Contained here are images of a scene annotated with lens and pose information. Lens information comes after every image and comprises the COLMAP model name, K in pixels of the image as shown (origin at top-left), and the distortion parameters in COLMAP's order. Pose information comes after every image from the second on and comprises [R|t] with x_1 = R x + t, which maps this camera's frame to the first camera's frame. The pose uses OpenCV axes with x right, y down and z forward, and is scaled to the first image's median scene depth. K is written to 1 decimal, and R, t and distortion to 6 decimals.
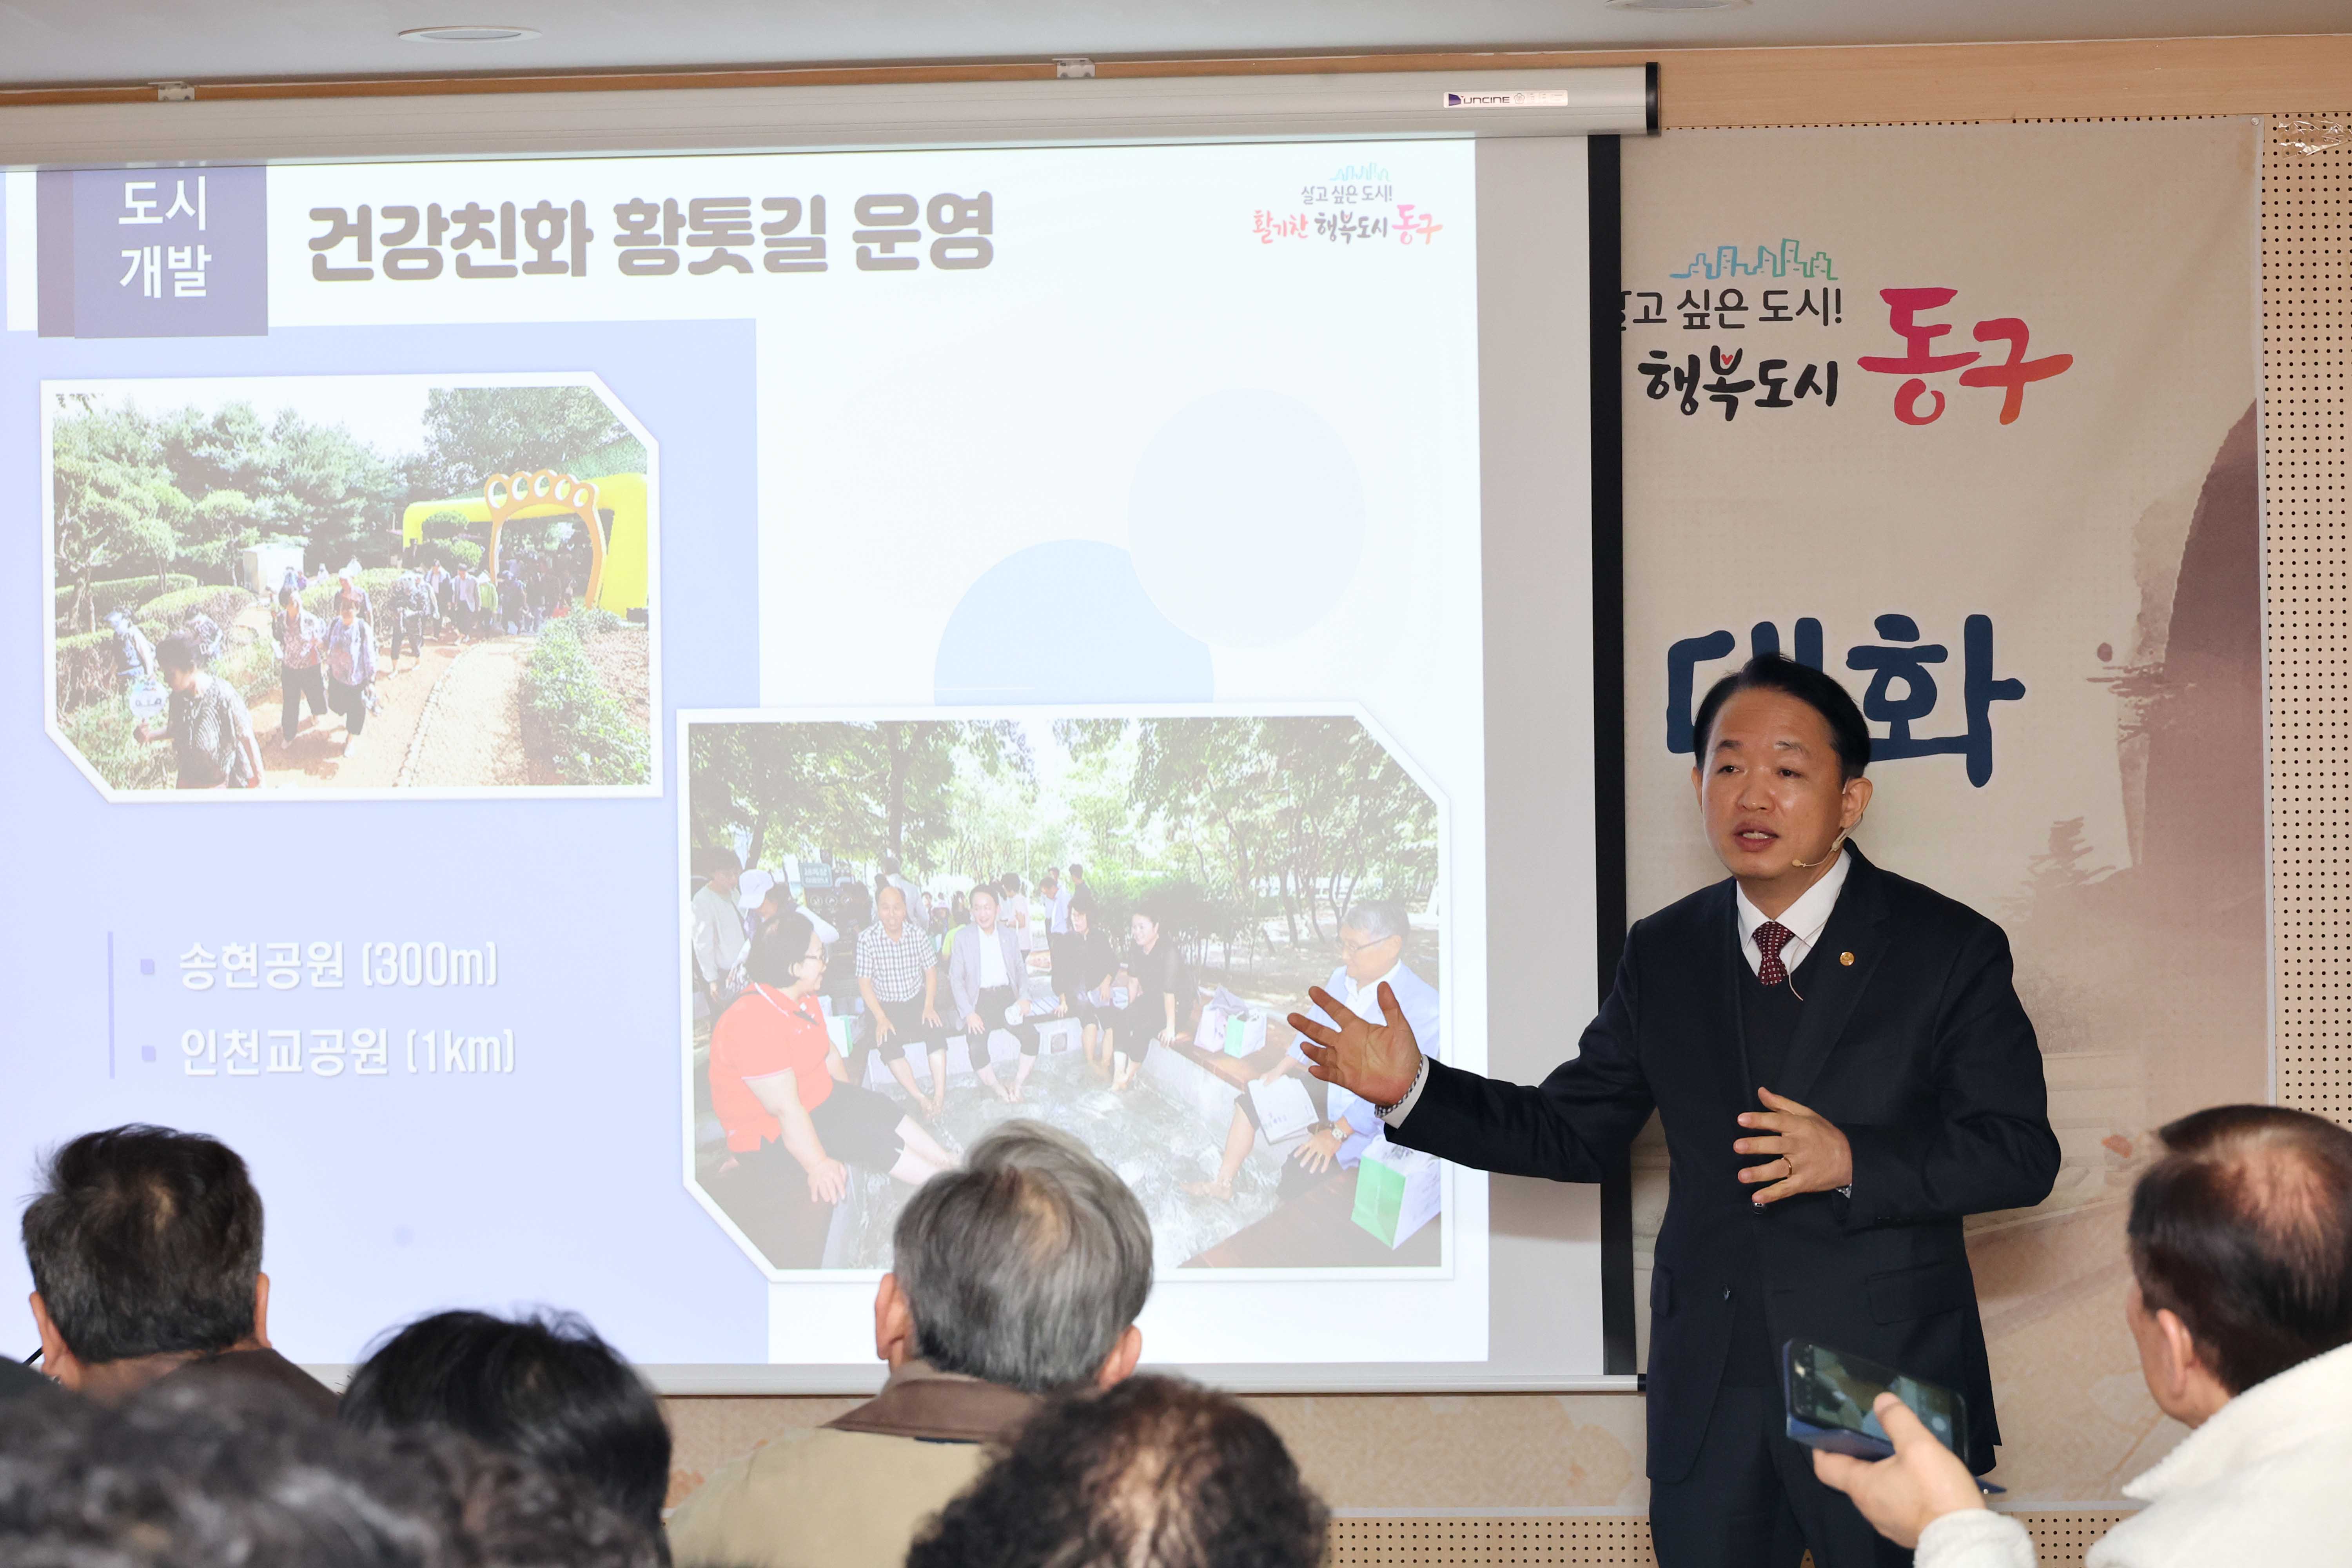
lens RADIAL K [[7210.7, 0, 1170.6], [0, 7210.7, 797.7], [0, 0, 1]] dist [-0.168107, 0.000000]
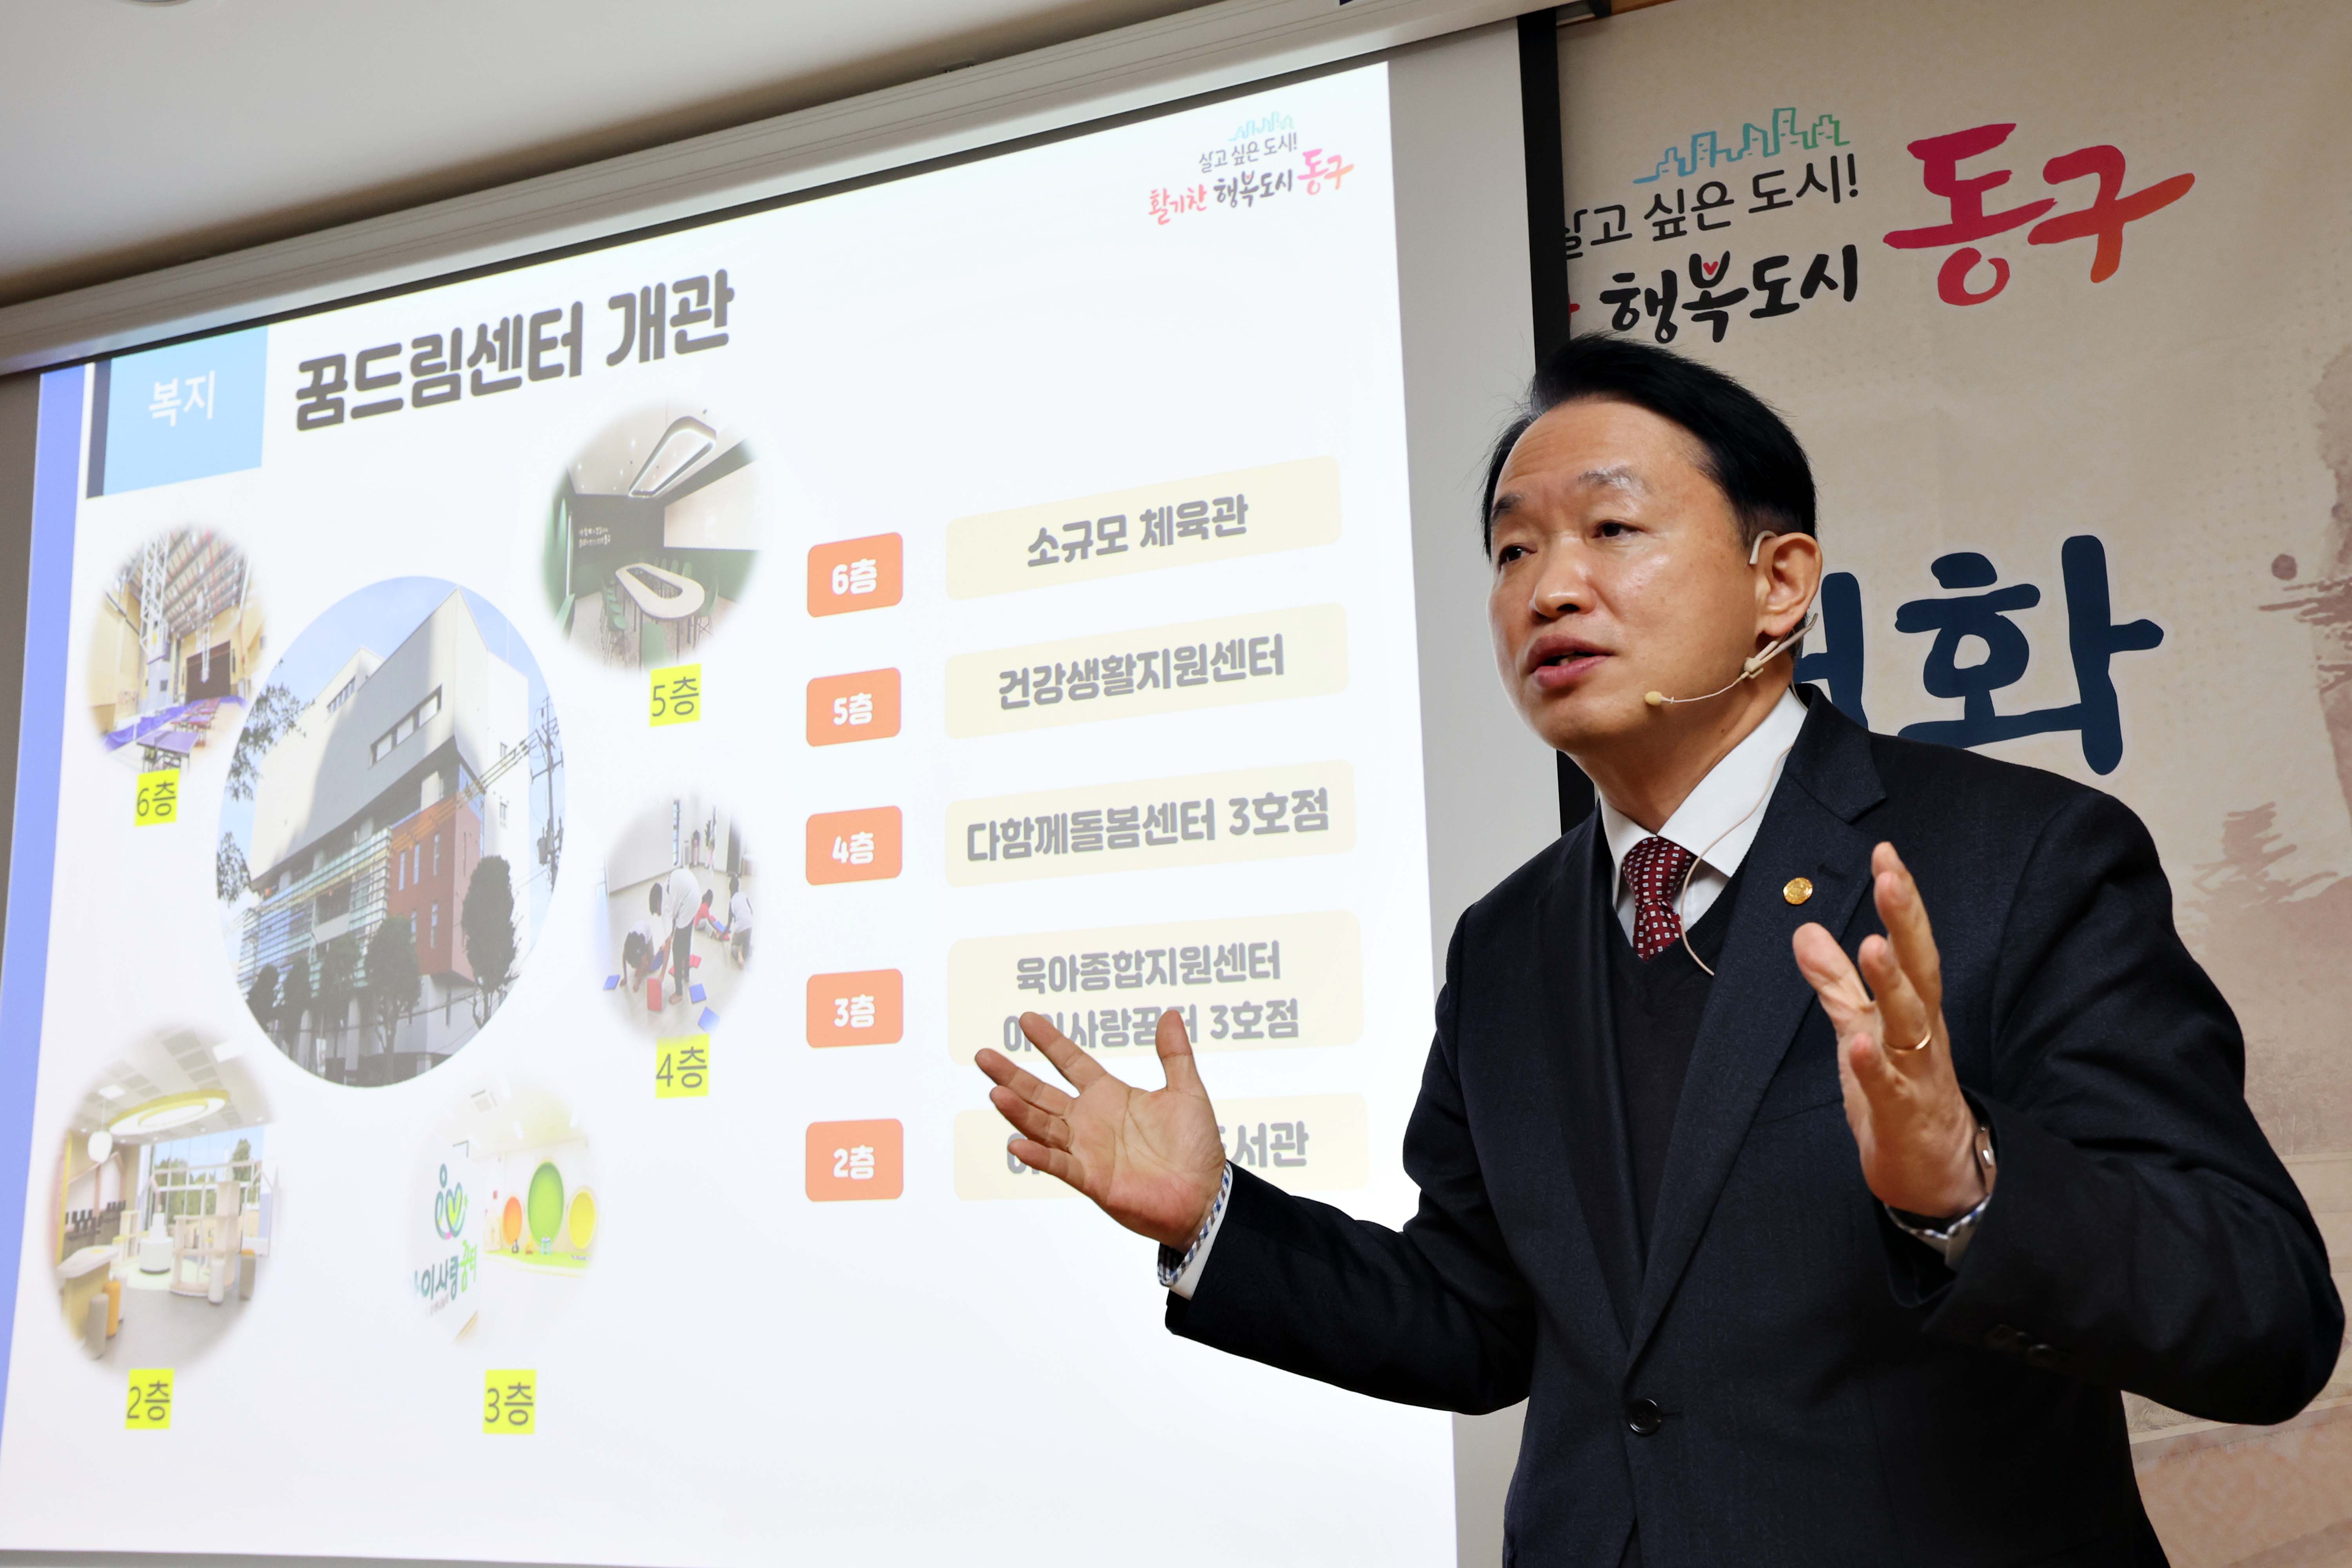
lens RADIAL K [[2006.5, 0, 1272.9], [0, 2006.5, 802.8], [0, 0, 1]] dist [0.010212, 0.026377]
pose [[0.953257, -0.069951, -0.293954, 0.092240], [0.020112, 0.985366, -0.169264, 0.032945], [0.301492, 0.155440, 0.940713, 0.788782]]
